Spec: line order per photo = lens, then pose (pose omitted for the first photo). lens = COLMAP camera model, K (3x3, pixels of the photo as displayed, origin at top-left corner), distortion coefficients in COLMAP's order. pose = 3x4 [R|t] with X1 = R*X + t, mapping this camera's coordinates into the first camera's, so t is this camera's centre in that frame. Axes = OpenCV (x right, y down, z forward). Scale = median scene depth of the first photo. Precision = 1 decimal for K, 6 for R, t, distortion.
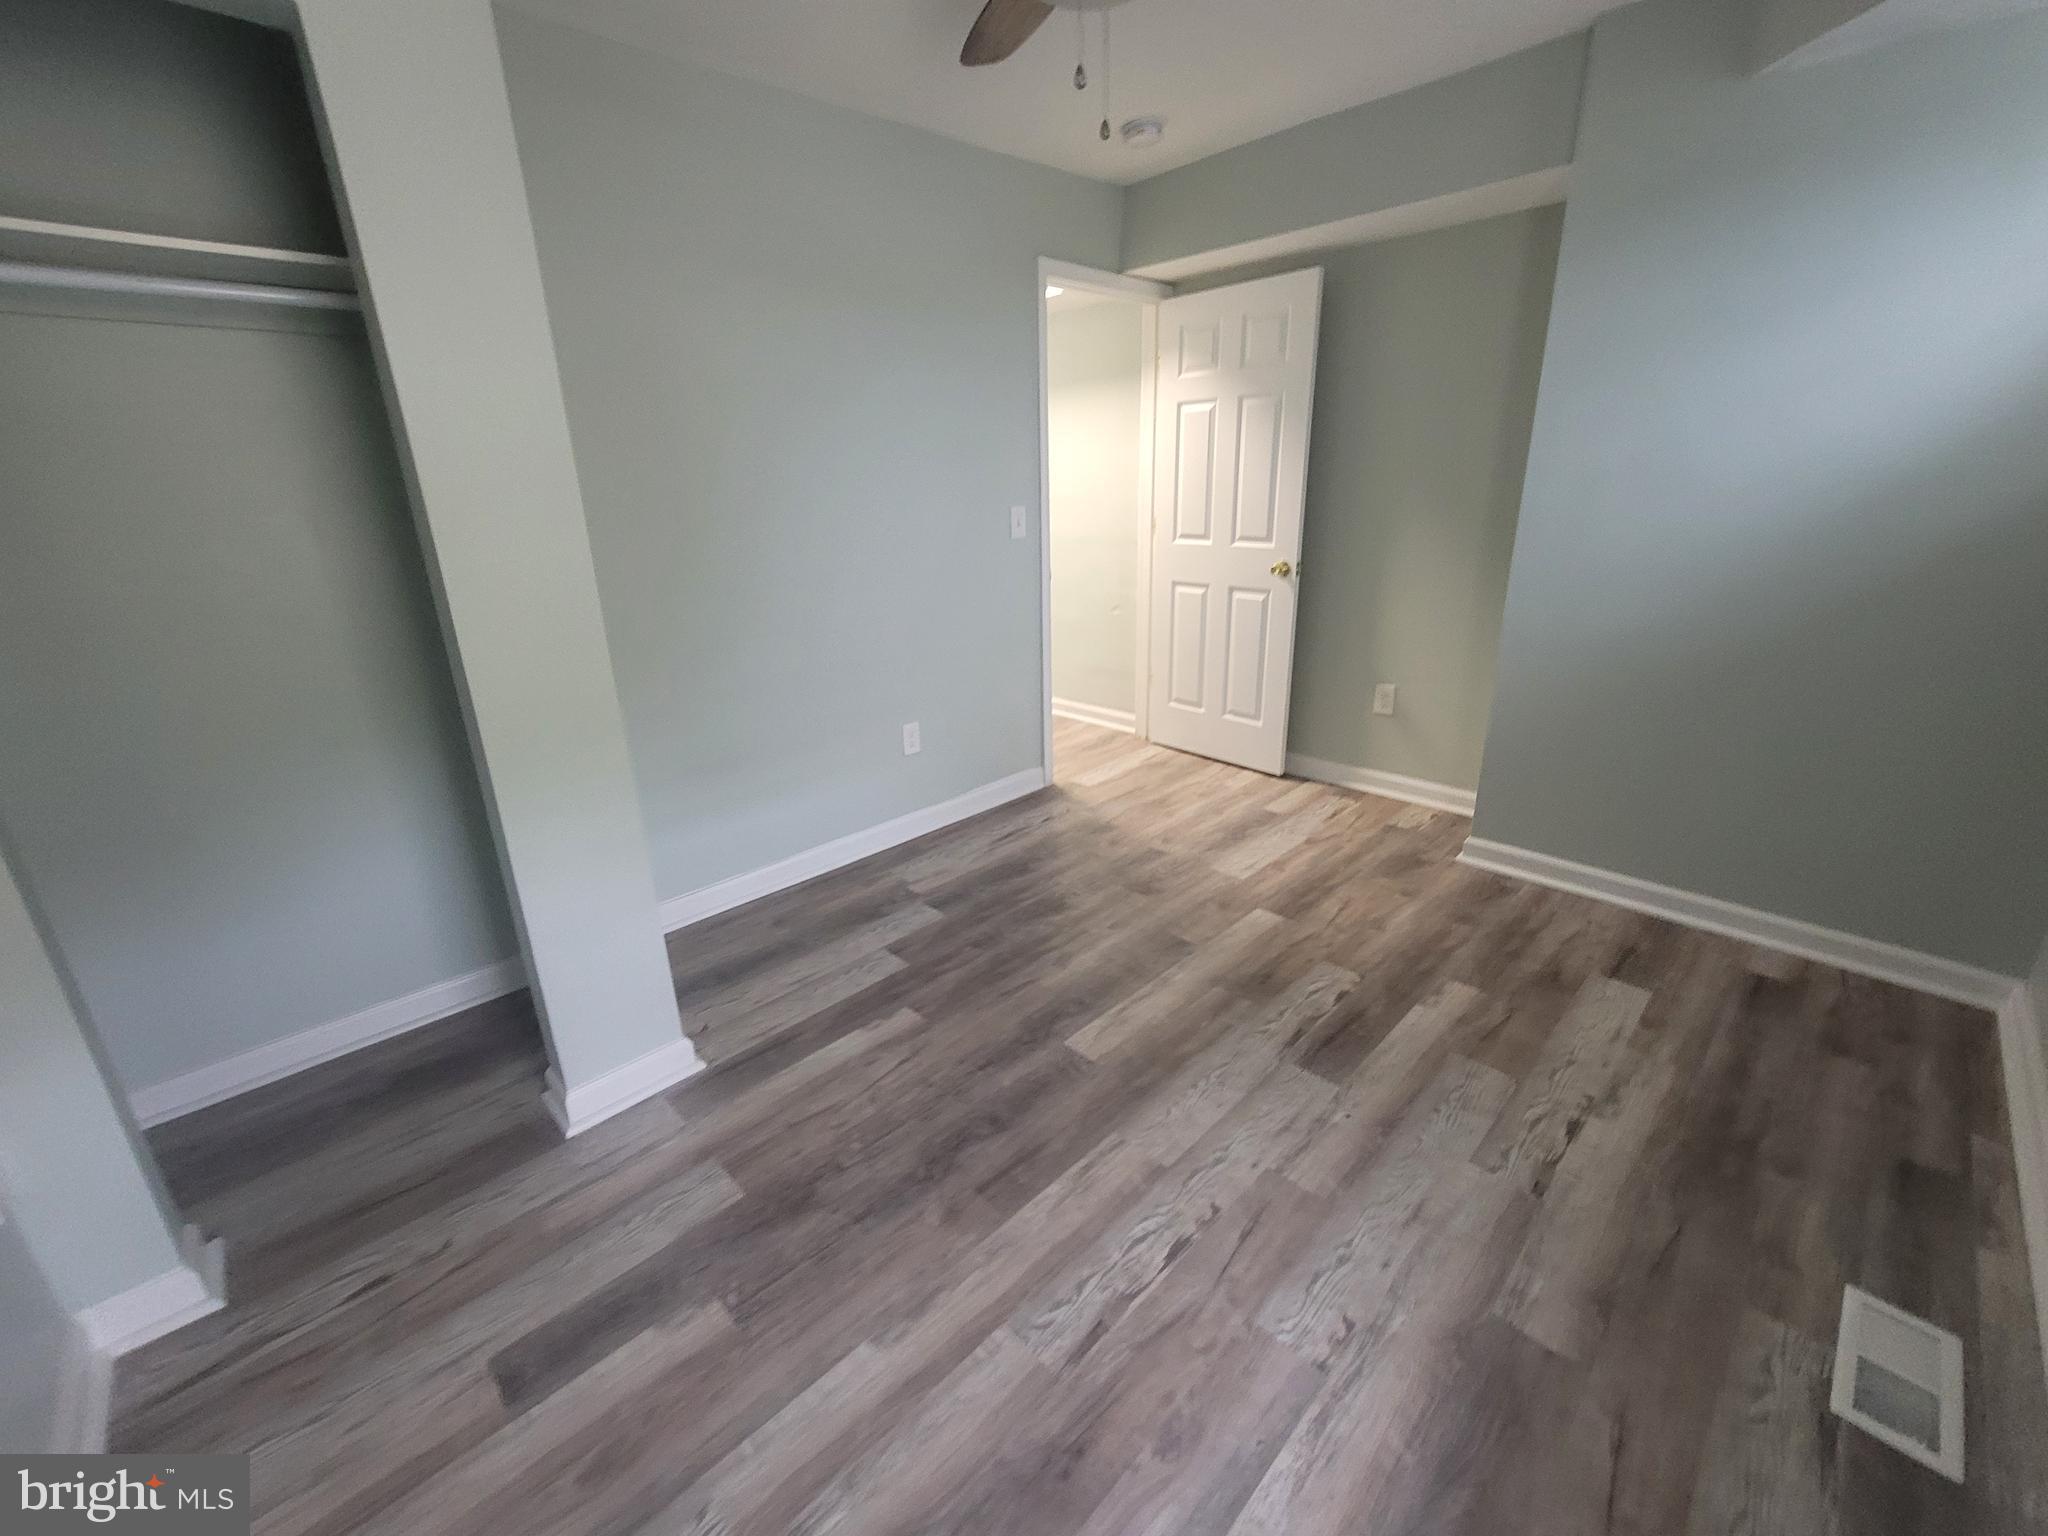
lens RADIAL K [[838.7, 0, 1019.5], [0, 838.7, 761.2], [0, 0, 1]] dist [-0.002922, -0.000629]
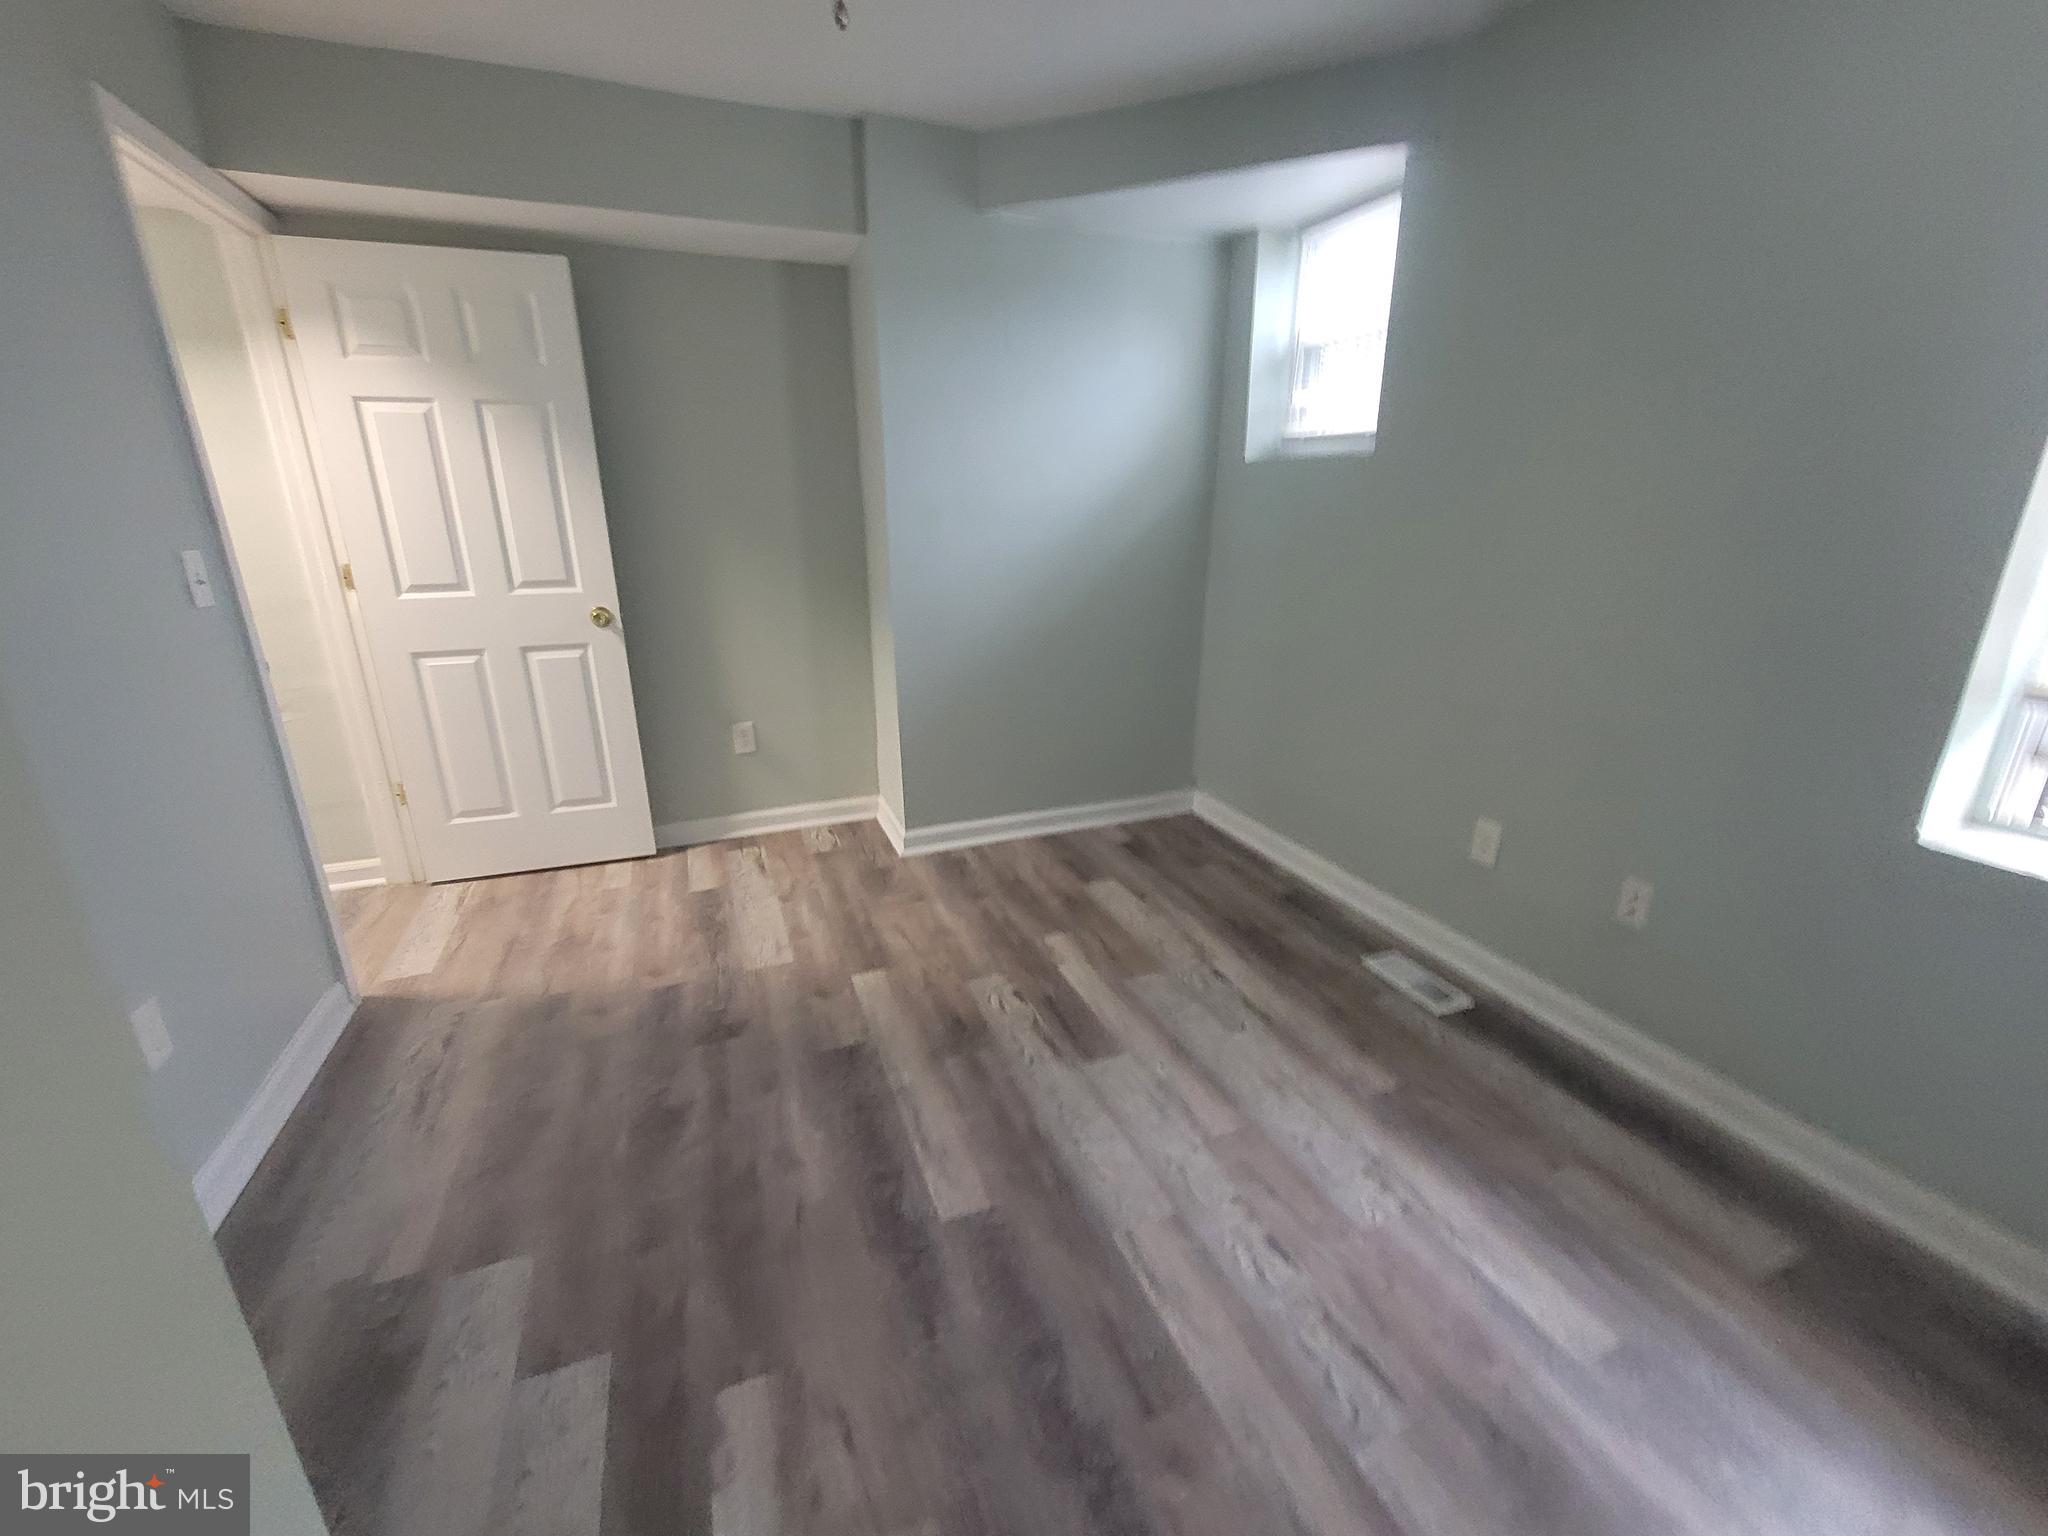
lens RADIAL K [[833.9, 0, 1017.5], [0, 833.9, 762.2], [0, 0, 1]] dist [-0.000532, -0.000152]
pose [[0.389646, -0.252702, 0.885617, -0.483888], [0.292288, 0.945836, 0.141286, -0.148869], [-0.873352, 0.203804, 0.442403, 0.507813]]
